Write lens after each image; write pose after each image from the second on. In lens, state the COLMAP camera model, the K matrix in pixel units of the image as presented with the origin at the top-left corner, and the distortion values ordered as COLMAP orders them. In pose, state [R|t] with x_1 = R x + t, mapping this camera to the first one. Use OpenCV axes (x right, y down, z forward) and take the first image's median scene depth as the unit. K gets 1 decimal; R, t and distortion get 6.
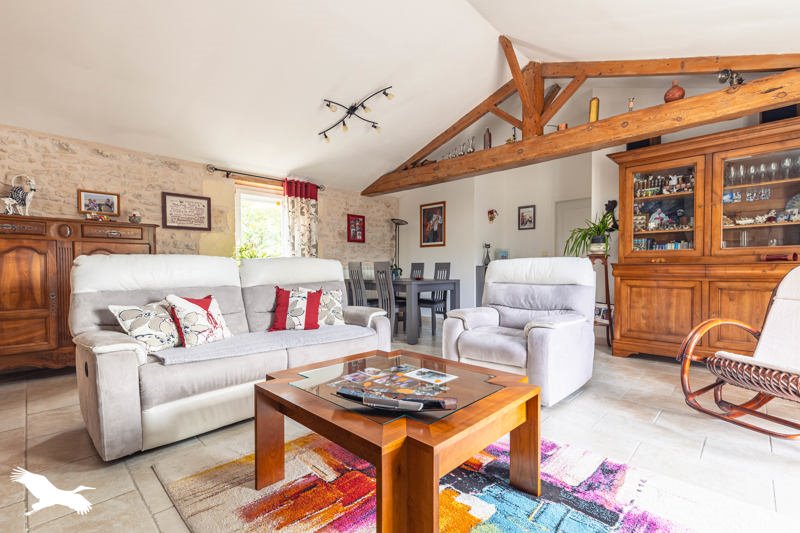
lens RADIAL K [[360.8, 0, 398.7], [0, 360.8, 270.0], [0, 0, 1]] dist [0.002952, 0.000173]
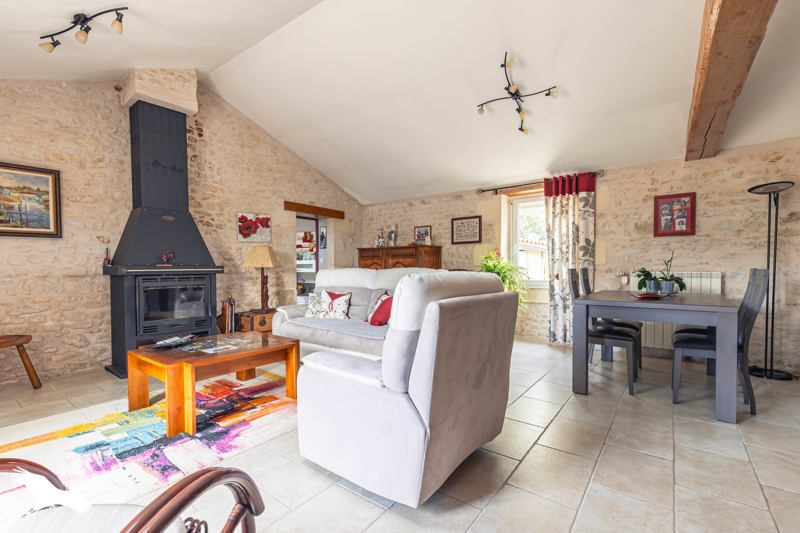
lens RADIAL K [[360.8, 0, 398.8], [0, 360.8, 268.8], [0, 0, 1]] dist [0.002952, 0.000173]
pose [[0.127543, 0.006823, -0.991810, 0.654049], [0.000074, 0.999976, 0.006889, -0.029452], [0.991833, -0.000952, 0.127539, 0.575886]]
